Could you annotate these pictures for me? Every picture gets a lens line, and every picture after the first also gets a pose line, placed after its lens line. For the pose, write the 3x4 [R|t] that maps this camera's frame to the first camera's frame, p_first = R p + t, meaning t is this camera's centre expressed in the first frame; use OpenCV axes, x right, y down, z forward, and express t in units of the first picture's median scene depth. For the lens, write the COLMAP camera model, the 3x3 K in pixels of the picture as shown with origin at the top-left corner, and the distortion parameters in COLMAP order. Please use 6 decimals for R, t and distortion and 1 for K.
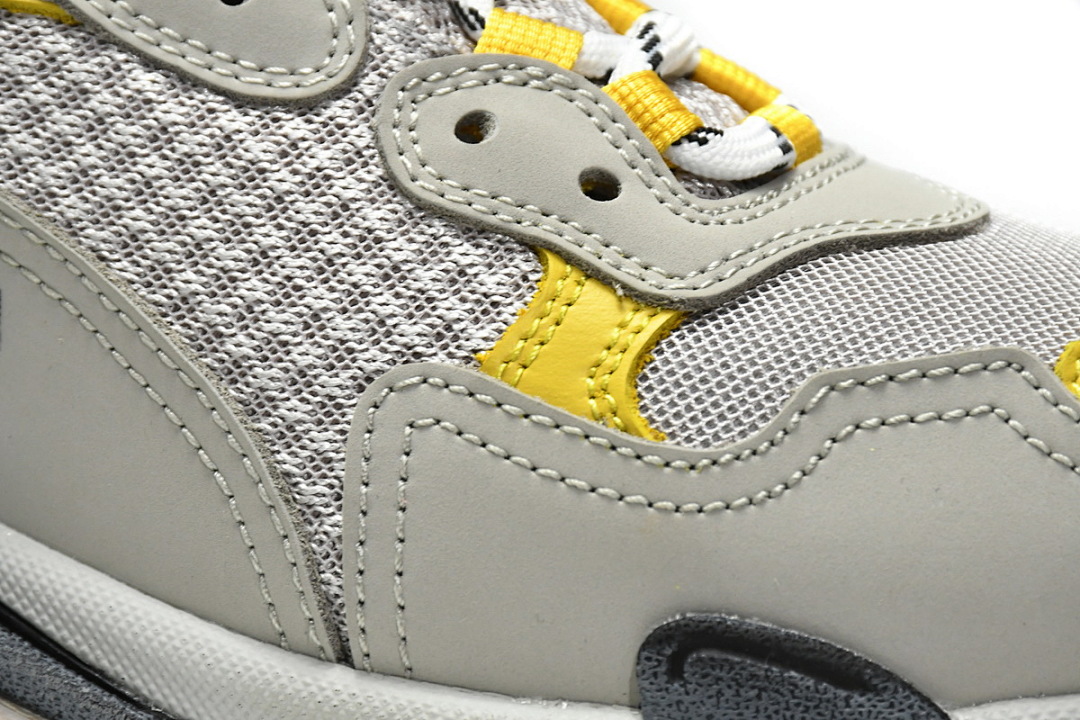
lens RADIAL K [[4805.9, 0, 540.4], [0, 4805.9, 358.5], [0, 0, 1]] dist [-0.053163, 0.000000]
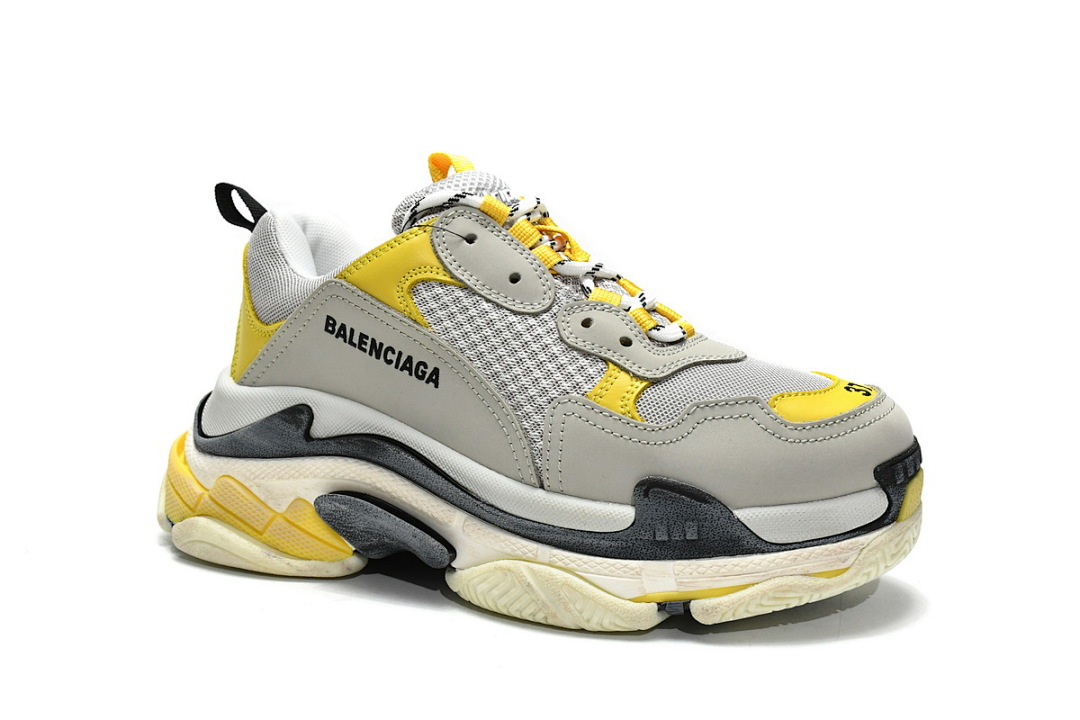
lens RADIAL K [[1291.0, 0, 528.9], [0, 1291.0, 360.6], [0, 0, 1]] dist [-0.035740, 0.000000]
pose [[0.998103, 0.030156, -0.053675, -0.005795], [-0.032149, 0.998810, -0.036666, 0.010201], [0.052505, 0.038322, 0.997885, 0.138201]]
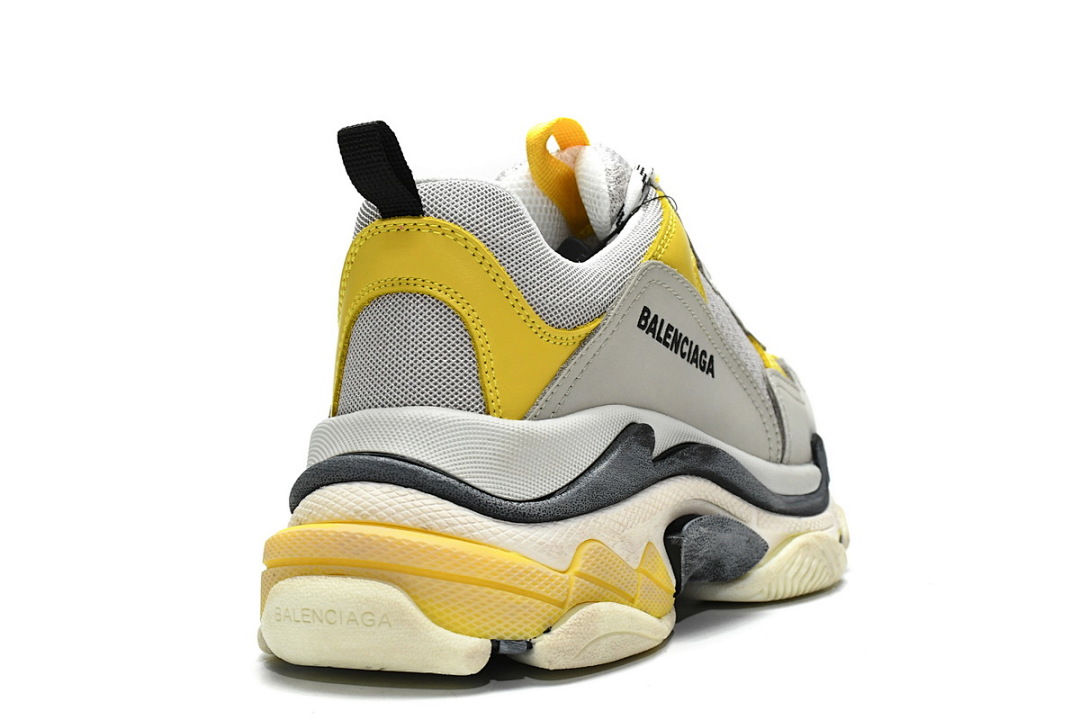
lens RADIAL K [[1963.4, 0, 540.1], [0, 1963.4, 359.0], [0, 0, 1]] dist [-0.168166, 0.000000]
pose [[0.128962, -0.020551, 0.991437, -1.332550], [0.188451, 0.982074, -0.004156, -0.028070], [-0.973578, 0.187373, 0.130524, 0.967344]]
